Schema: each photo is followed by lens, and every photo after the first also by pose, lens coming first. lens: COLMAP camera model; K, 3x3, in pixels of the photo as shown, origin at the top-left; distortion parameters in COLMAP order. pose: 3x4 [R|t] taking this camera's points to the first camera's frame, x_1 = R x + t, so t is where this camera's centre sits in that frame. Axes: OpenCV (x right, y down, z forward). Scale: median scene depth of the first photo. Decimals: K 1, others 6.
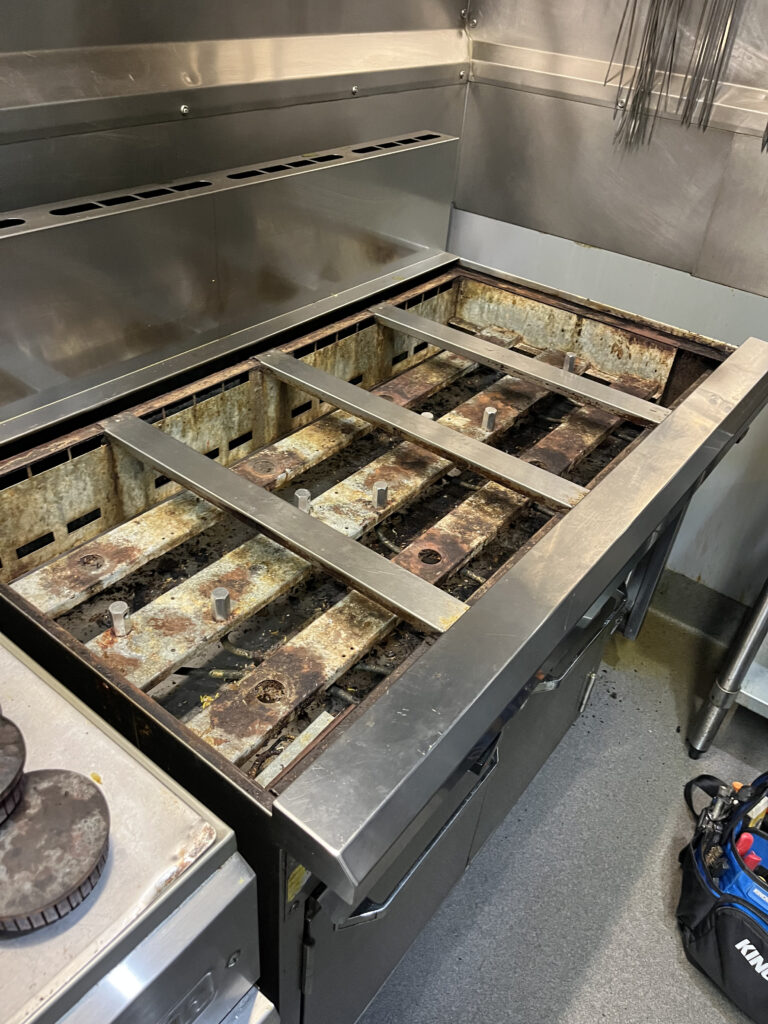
lens RADIAL K [[767.4, 0, 384.0], [0, 767.4, 512.0], [0, 0, 1]] dist [-0.029119, -0.000517]
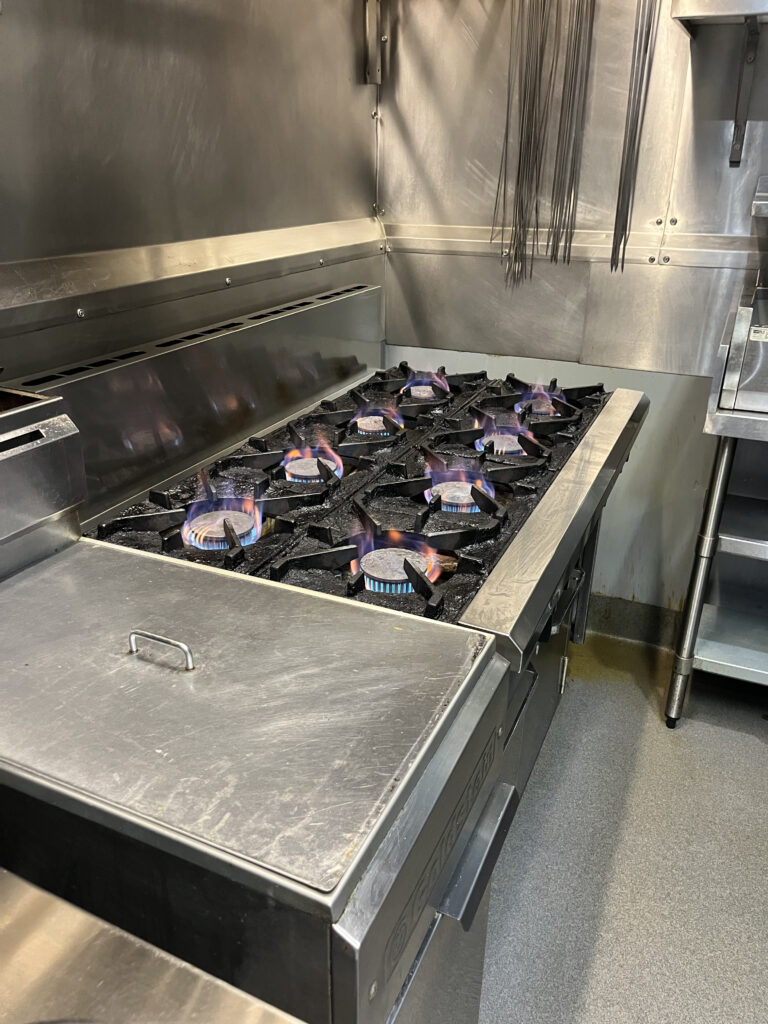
lens RADIAL K [[767.4, 0, 384.0], [0, 767.4, 512.0], [0, 0, 1]] dist [-0.029119, -0.000517]
pose [[0.971674, -0.154886, 0.178493, -0.225938], [0.188970, 0.962777, -0.193264, 0.146000], [-0.141915, 0.221520, 0.964774, -0.212745]]
